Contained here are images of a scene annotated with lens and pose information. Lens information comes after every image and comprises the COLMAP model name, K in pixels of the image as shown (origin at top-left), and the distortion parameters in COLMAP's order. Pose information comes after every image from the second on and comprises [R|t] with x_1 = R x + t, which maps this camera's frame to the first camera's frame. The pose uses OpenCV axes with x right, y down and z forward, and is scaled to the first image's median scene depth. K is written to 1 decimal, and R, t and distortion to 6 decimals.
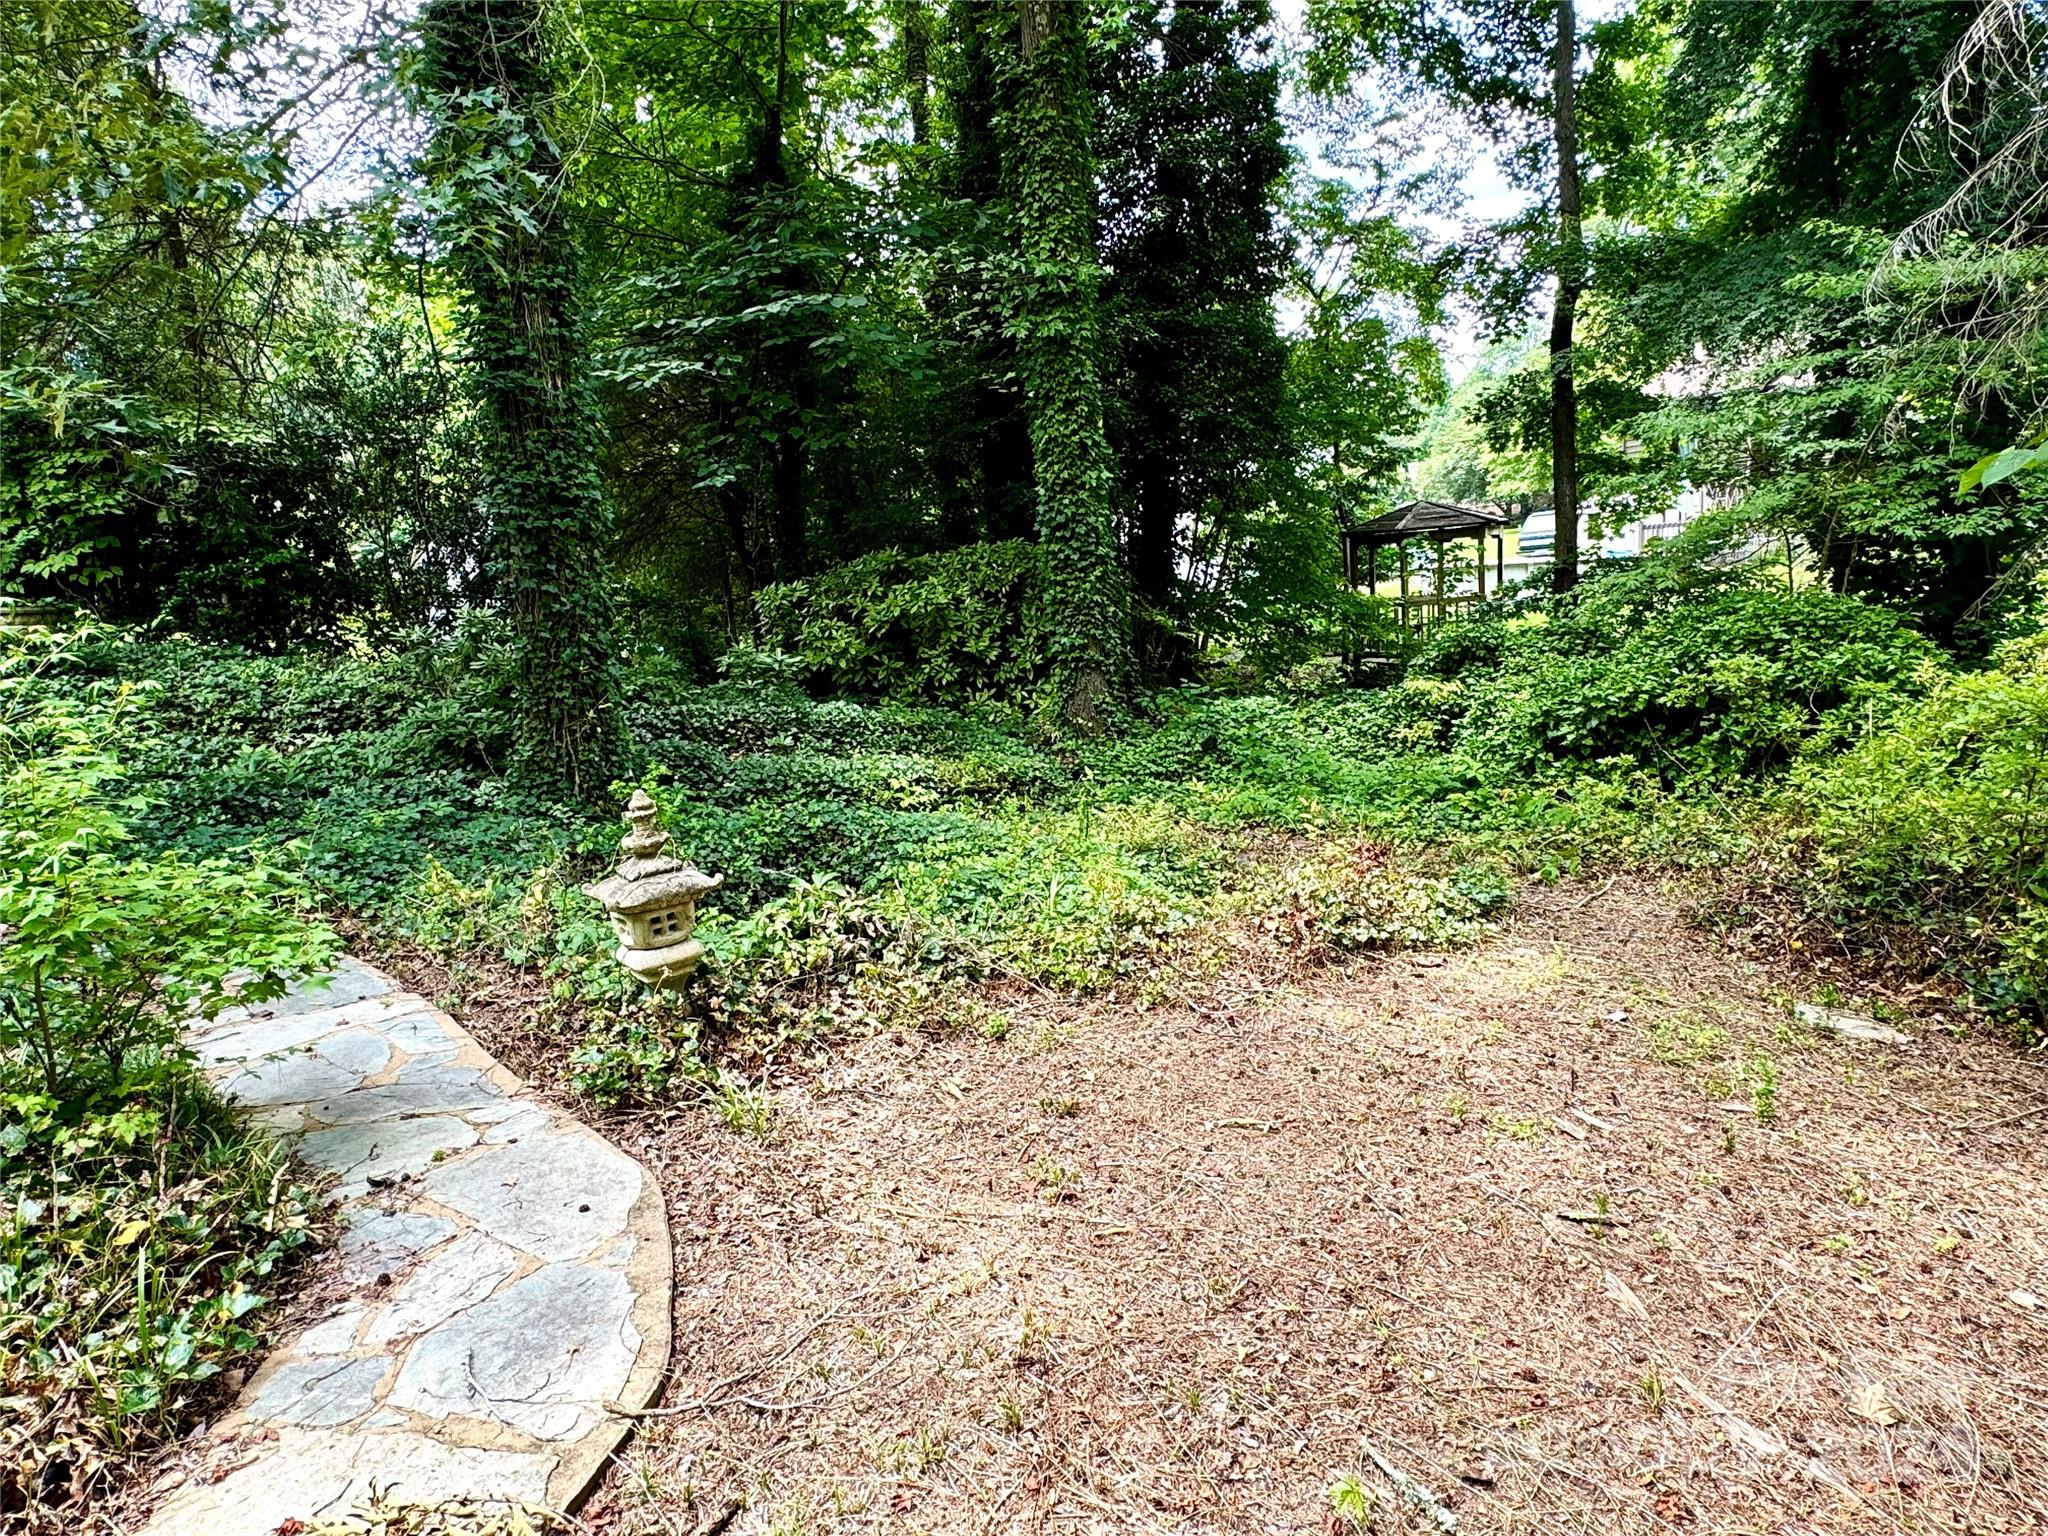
lens RADIAL K [[1207.1, 0, 1024.0], [0, 1207.1, 768.0], [0, 0, 1]] dist [0.000029, 0.000941]
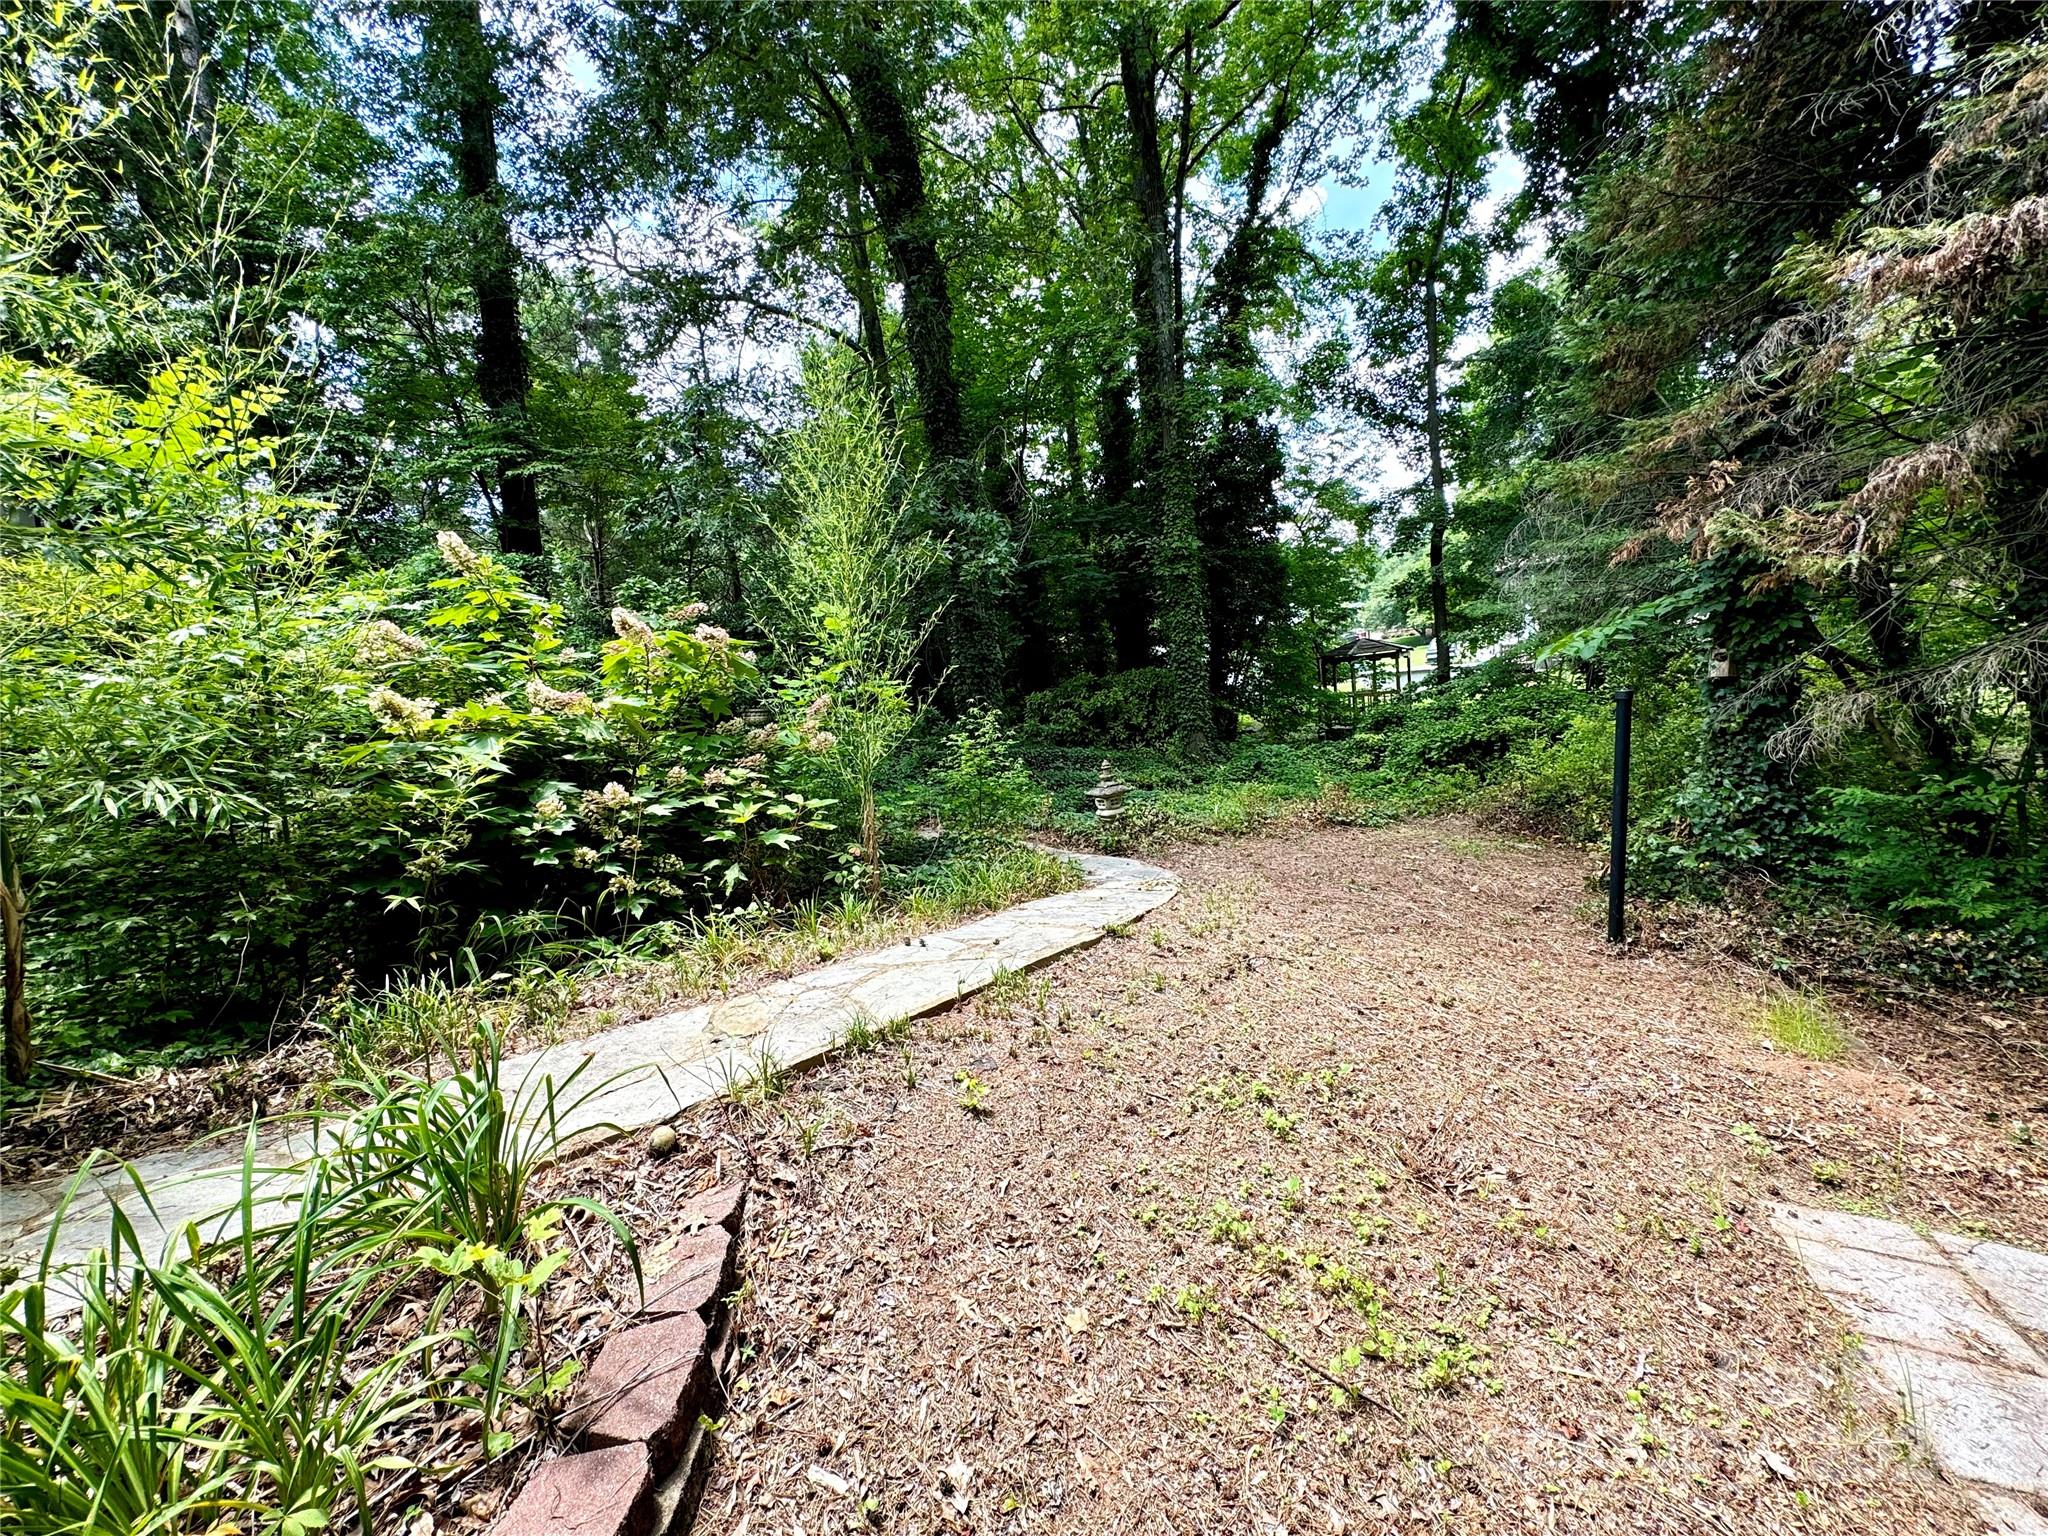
lens RADIAL K [[818.9, 0, 1024.0], [0, 818.9, 768.0], [0, 0, 1]] dist [-0.000935, -0.000028]
pose [[0.996592, -0.012823, -0.081480, -0.085002], [0.008515, 0.998558, -0.053009, 0.035990], [0.082042, 0.052135, 0.995264, -0.275473]]
